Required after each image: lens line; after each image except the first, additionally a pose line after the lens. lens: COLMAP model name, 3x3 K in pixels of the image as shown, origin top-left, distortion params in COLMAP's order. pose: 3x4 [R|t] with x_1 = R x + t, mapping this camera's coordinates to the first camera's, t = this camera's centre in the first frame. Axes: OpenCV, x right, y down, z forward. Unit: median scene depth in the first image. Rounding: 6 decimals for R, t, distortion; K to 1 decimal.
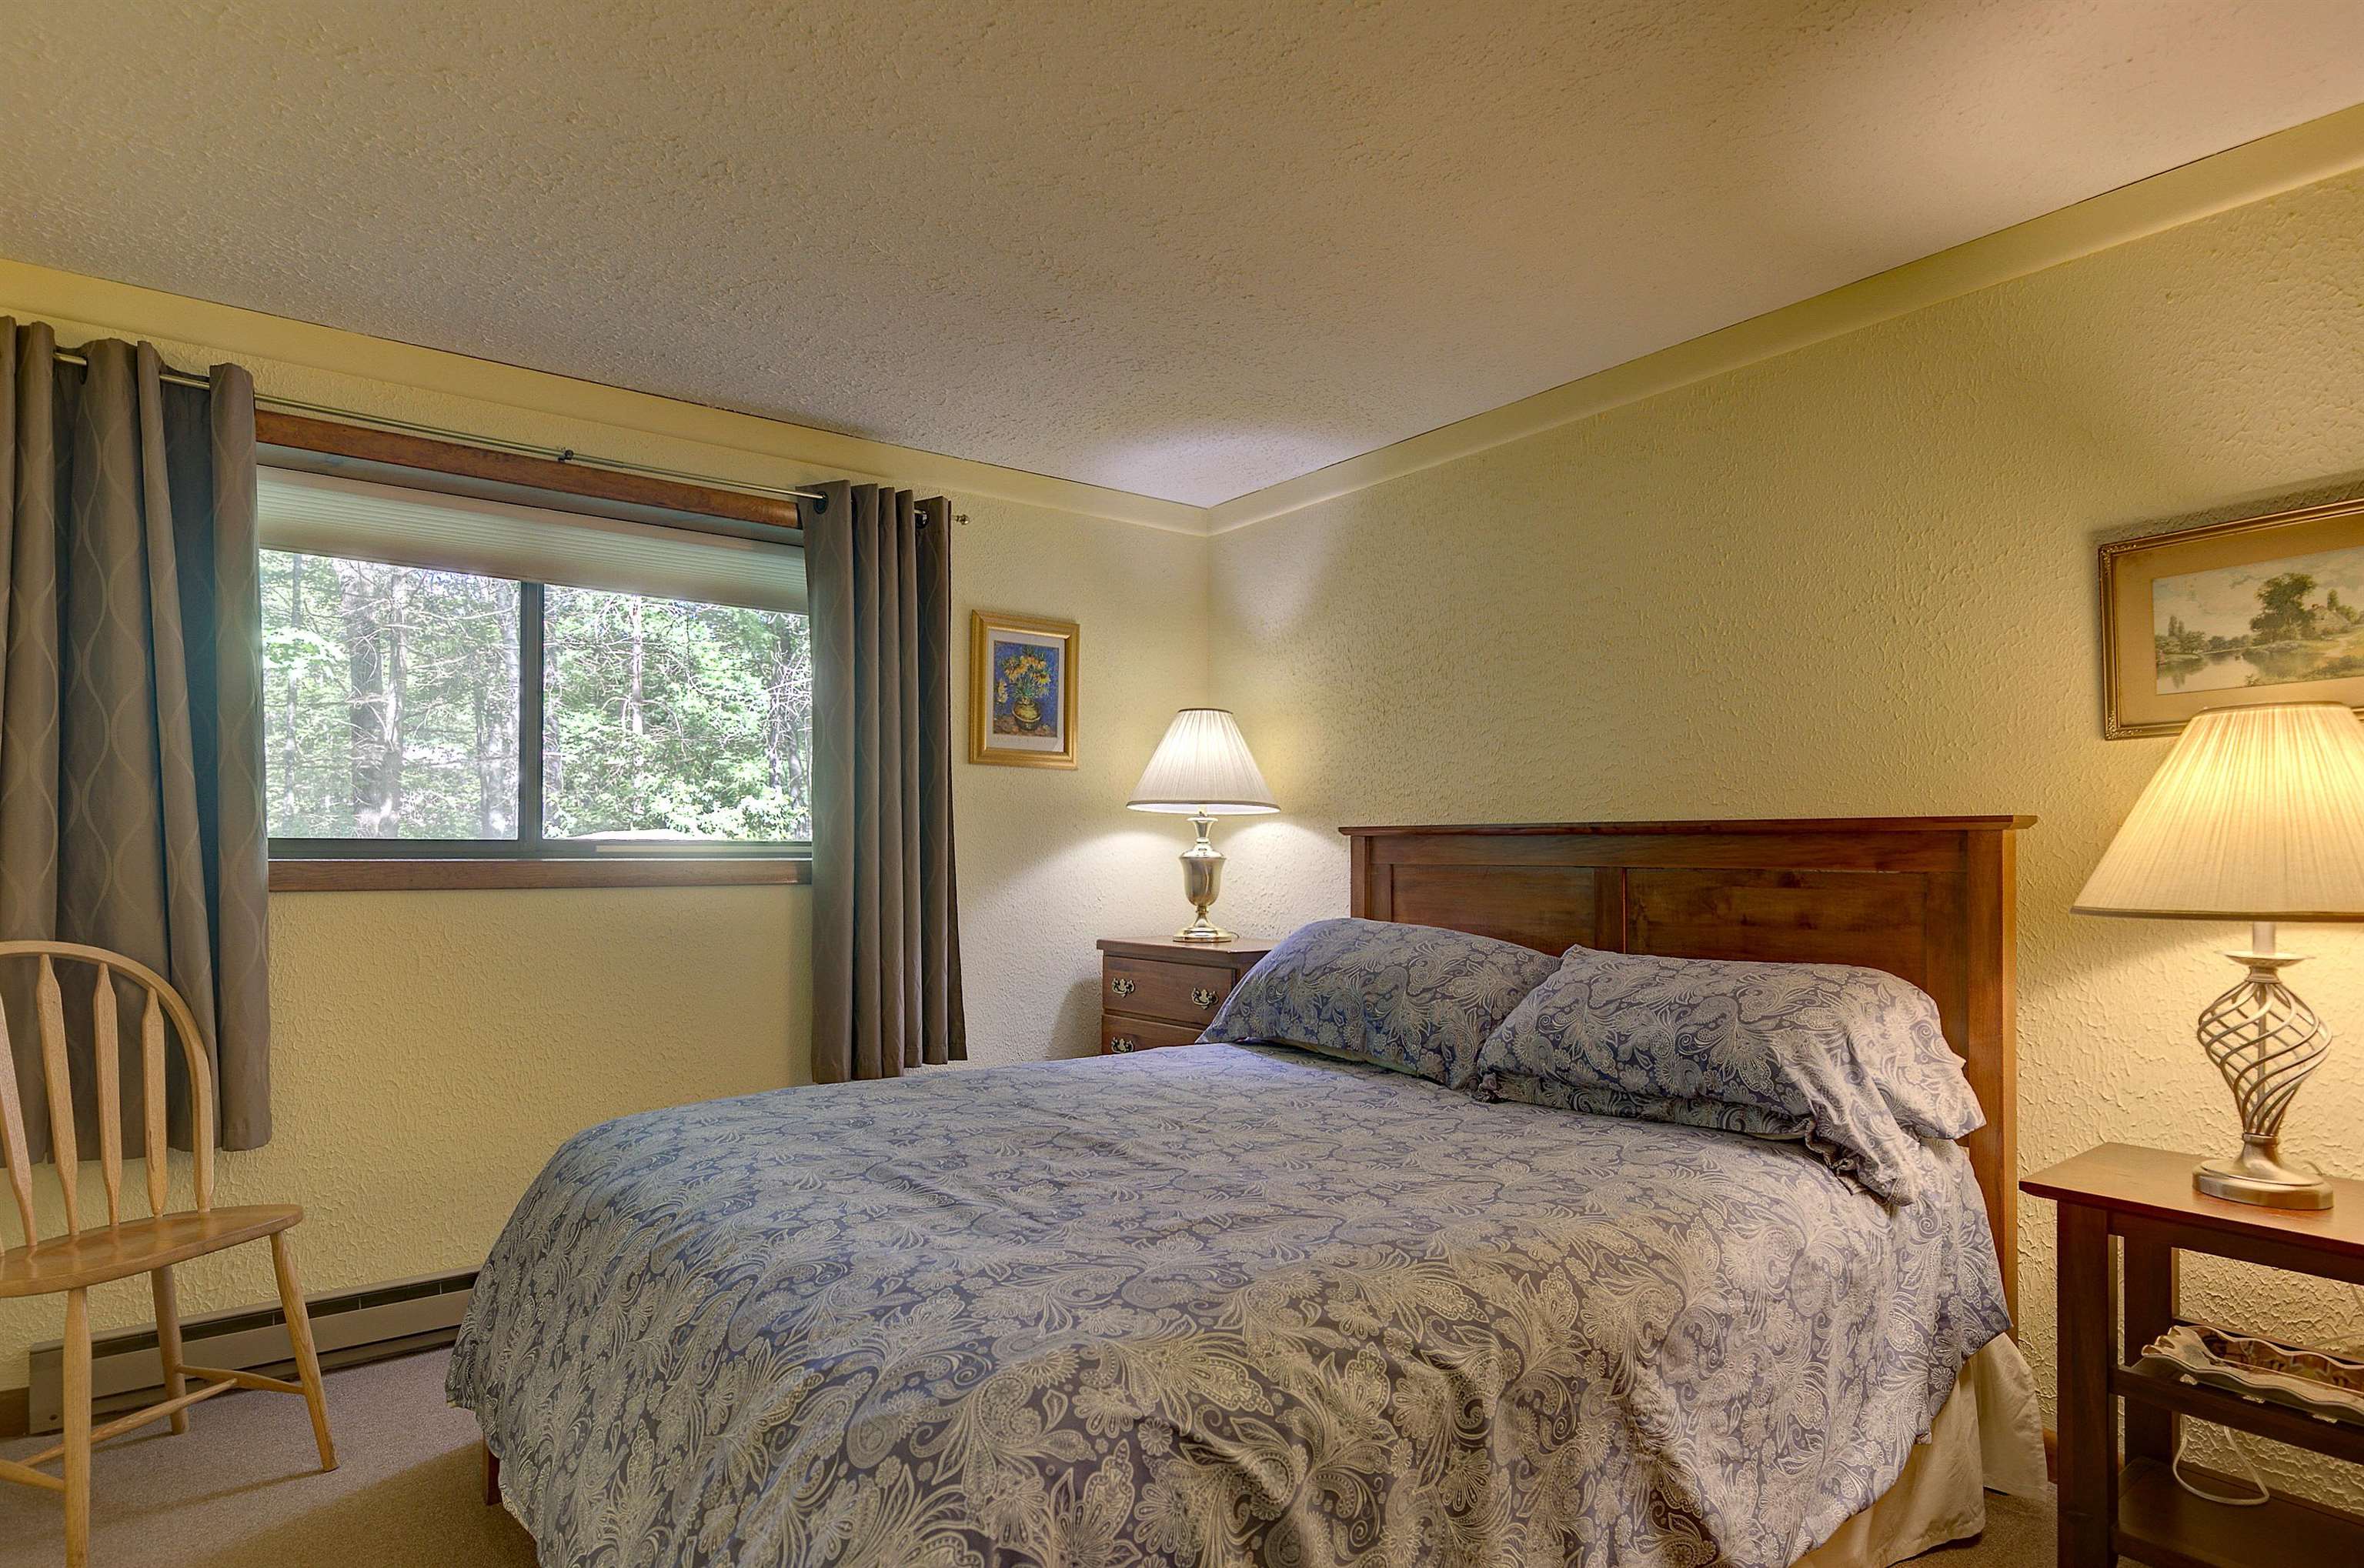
lens RADIAL K [[1247.1, 0, 1183.5], [0, 1247.1, 805.6], [0, 0, 1]] dist [-0.001112, 0.000137]
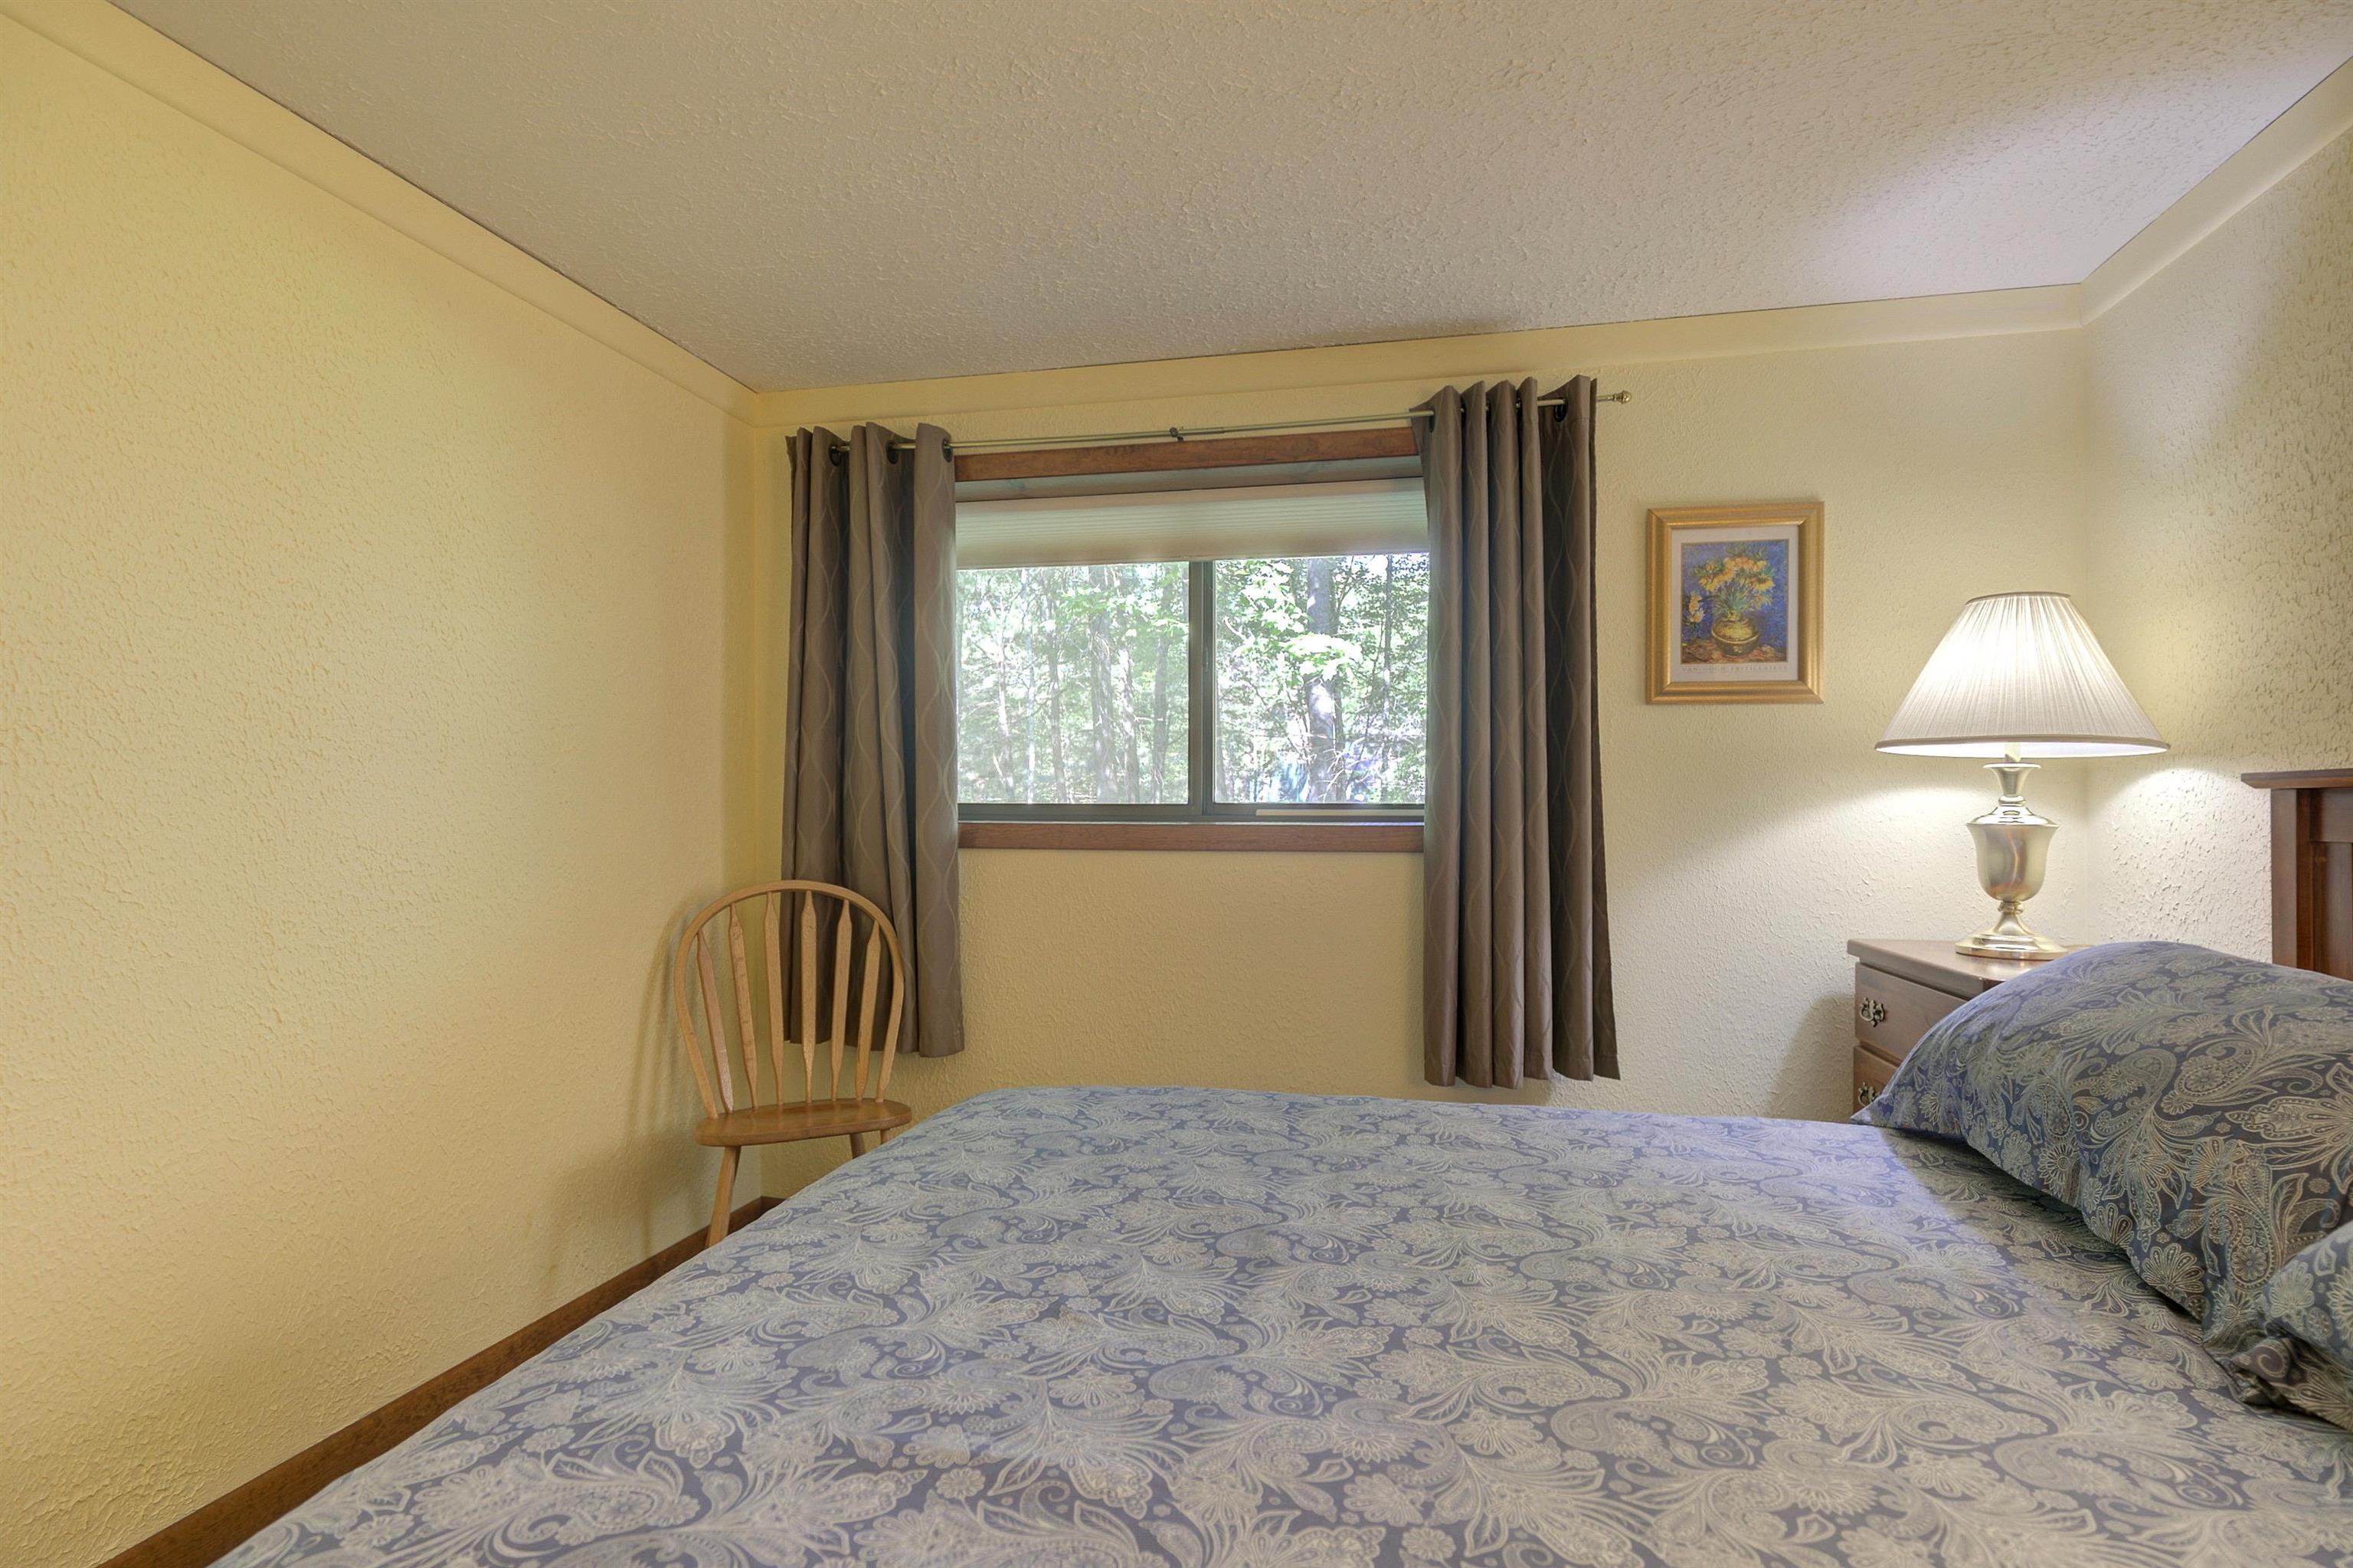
lens RADIAL K [[1173.5, 0, 1190.0], [0, 1173.5, 788.6], [0, 0, 1]] dist [0.001879, 0.001570]
pose [[0.657011, -0.014194, -0.753748, 0.237463], [0.028171, 0.999587, 0.005732, 0.008743], [0.753355, -0.024999, 0.657139, 0.346304]]
